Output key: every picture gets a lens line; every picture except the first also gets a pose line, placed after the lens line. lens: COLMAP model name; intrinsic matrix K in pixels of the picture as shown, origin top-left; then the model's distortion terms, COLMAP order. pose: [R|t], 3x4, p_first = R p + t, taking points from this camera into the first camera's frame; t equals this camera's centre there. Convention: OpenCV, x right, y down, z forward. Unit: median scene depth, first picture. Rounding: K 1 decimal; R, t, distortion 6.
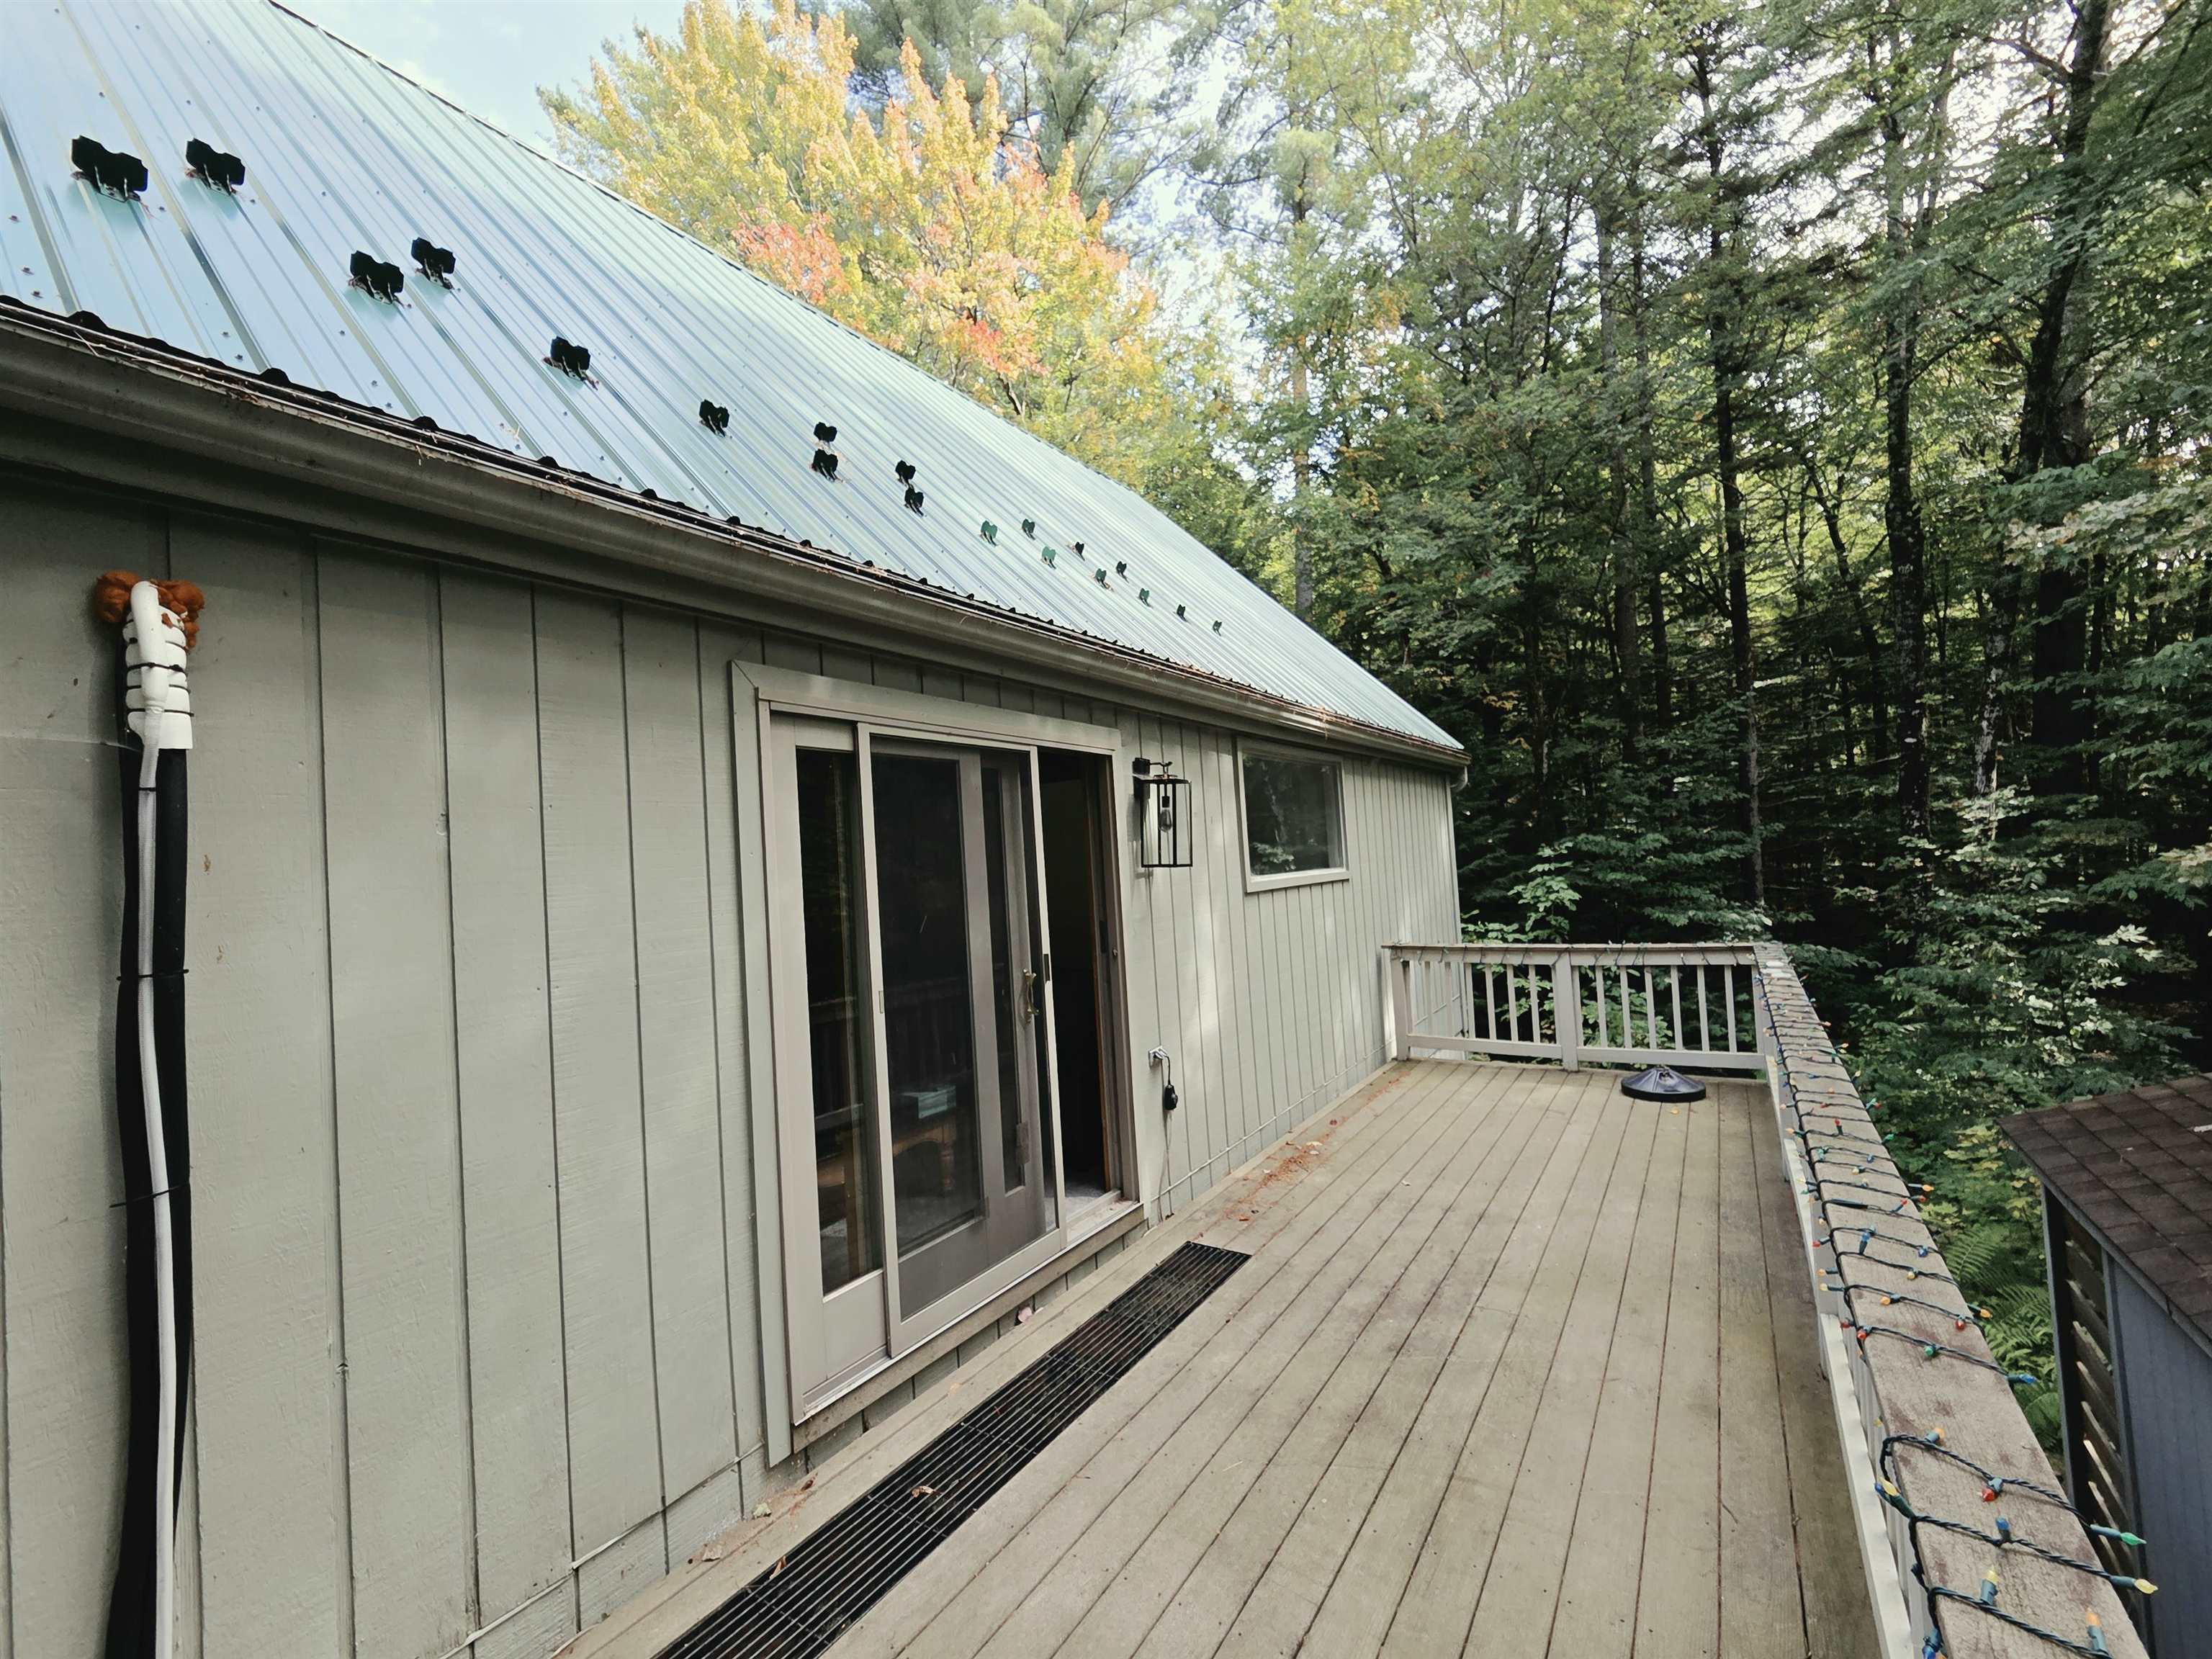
lens RADIAL K [[911.0, 0, 1100.7], [0, 911.0, 839.9], [0, 0, 1]] dist [0.007204, -0.000526]
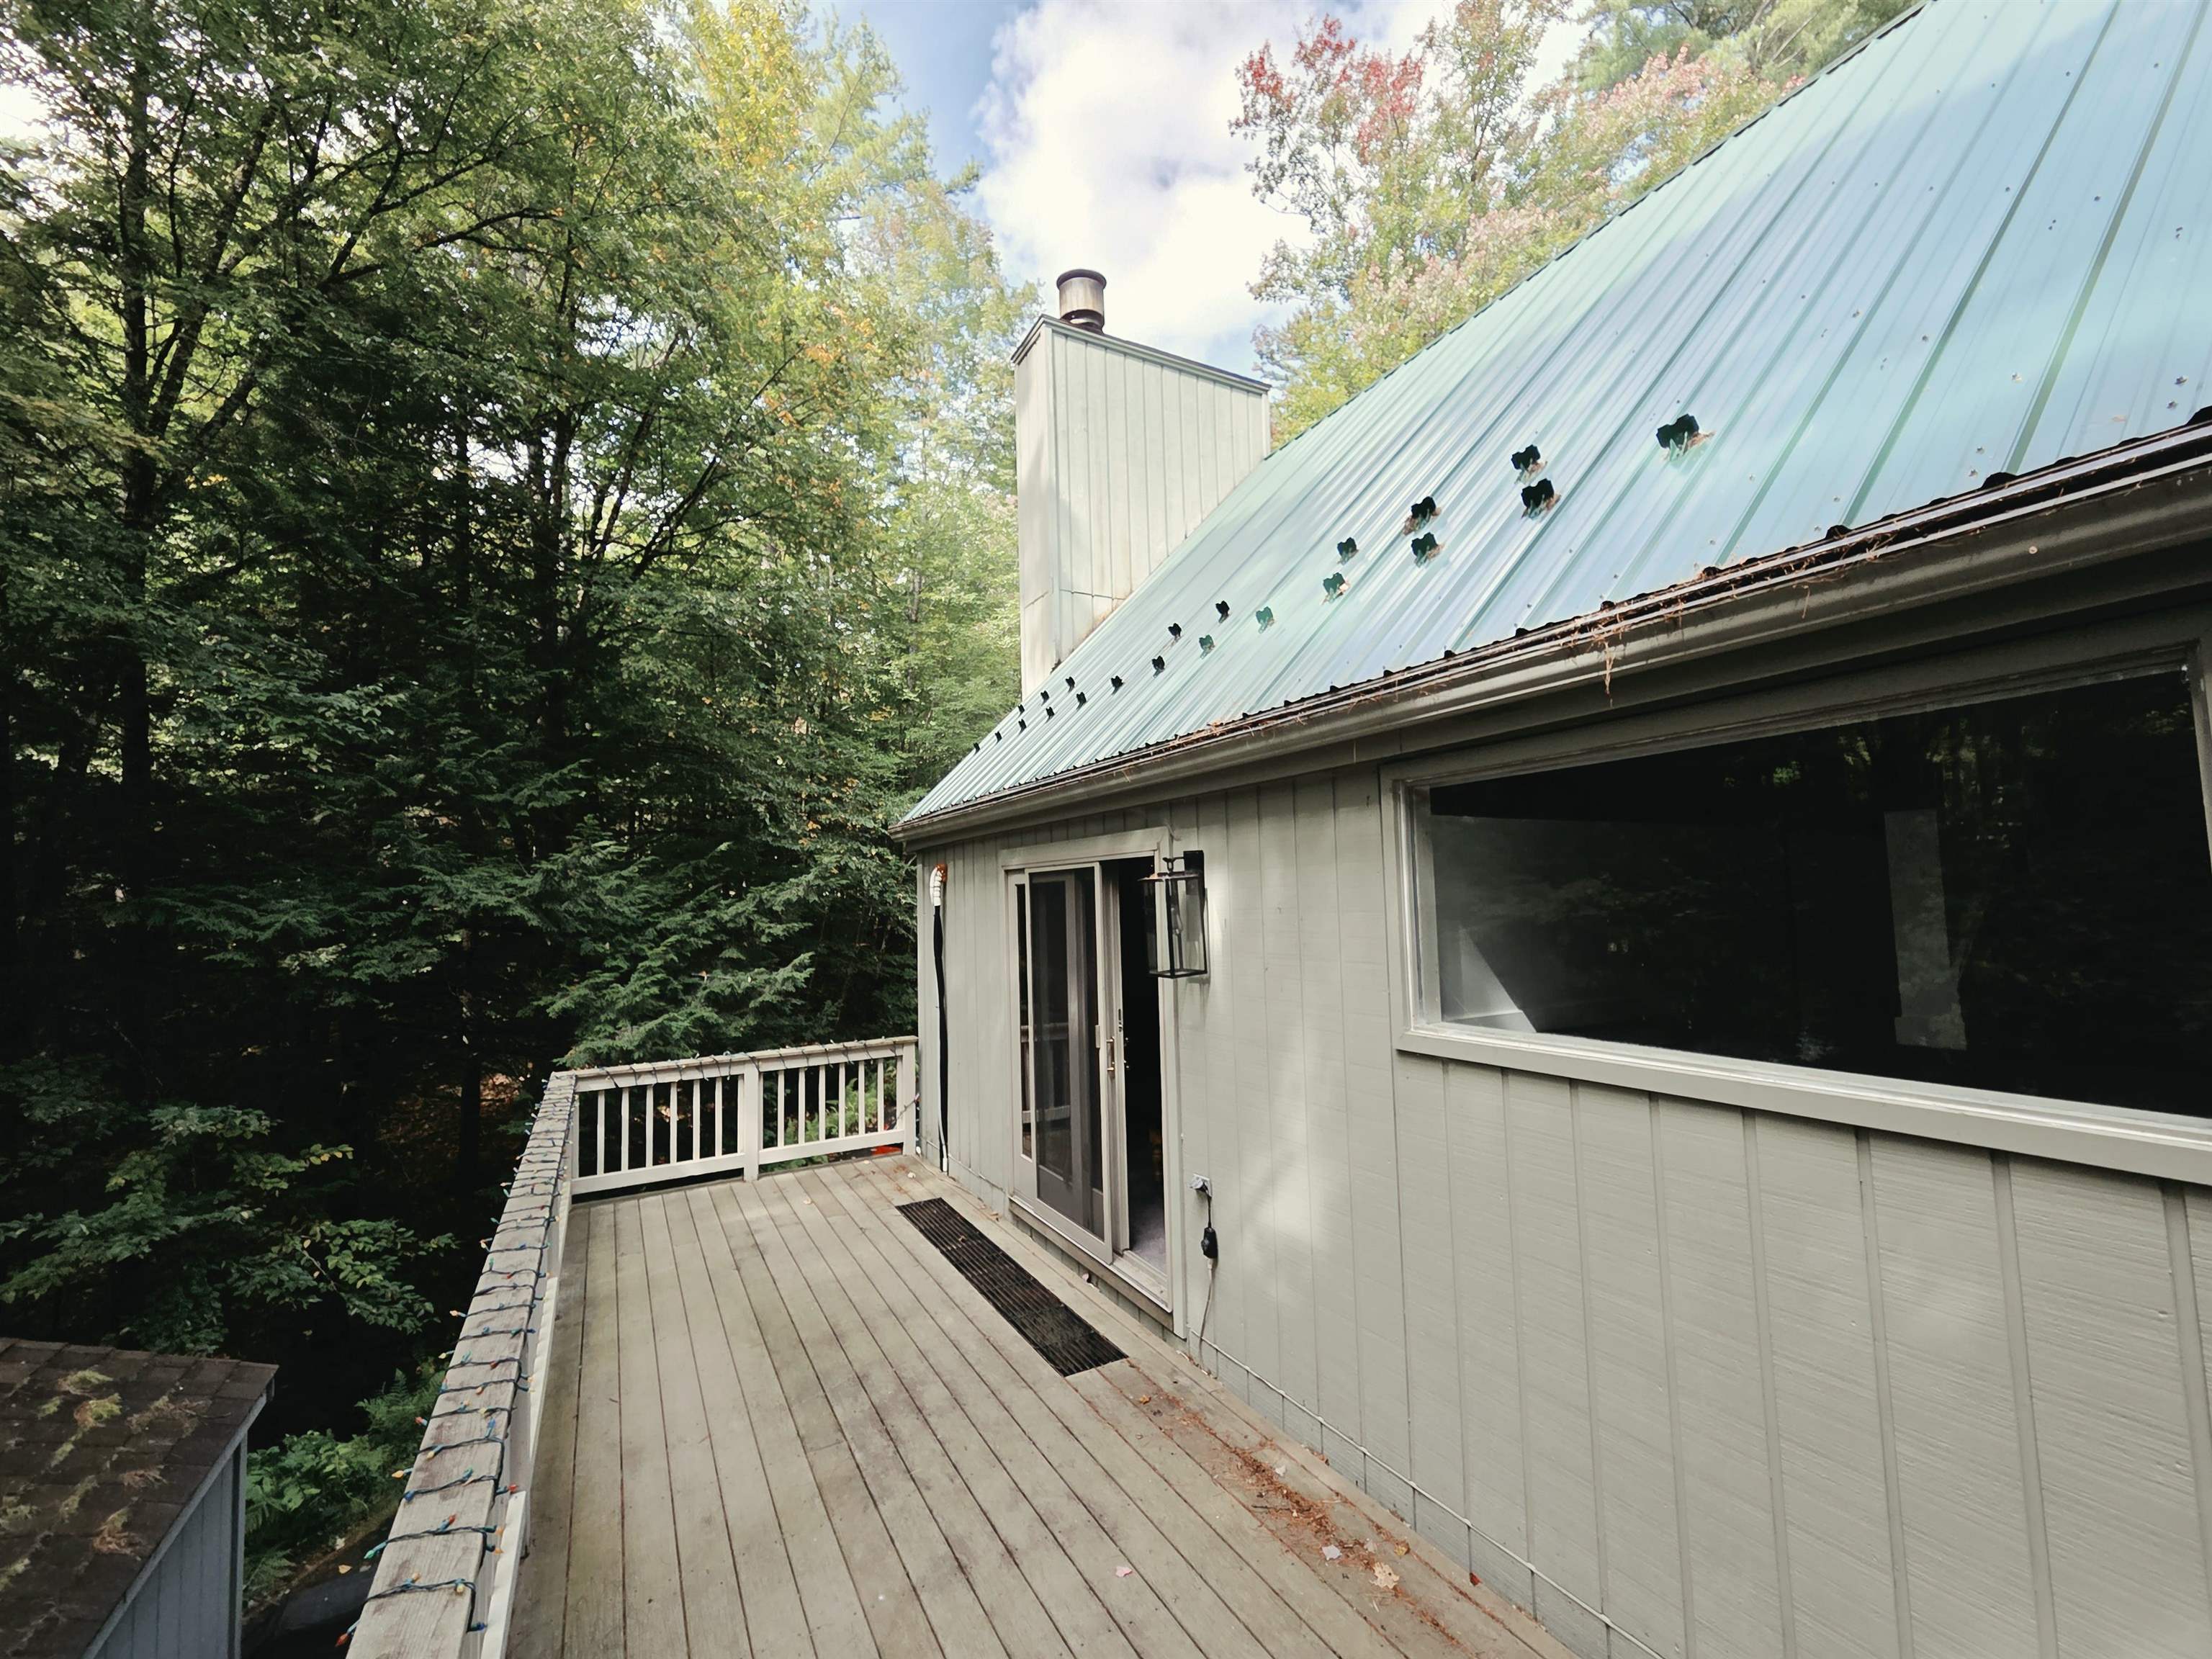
lens RADIAL K [[911.0, 0, 1103.1], [0, 911.0, 826.7], [0, 0, 1]] dist [0.007204, -0.000526]
pose [[-0.458774, -0.001679, -0.888551, 1.172402], [0.081292, 0.995725, -0.043854, -0.105034], [0.884827, -0.092351, -0.456676, 1.762187]]
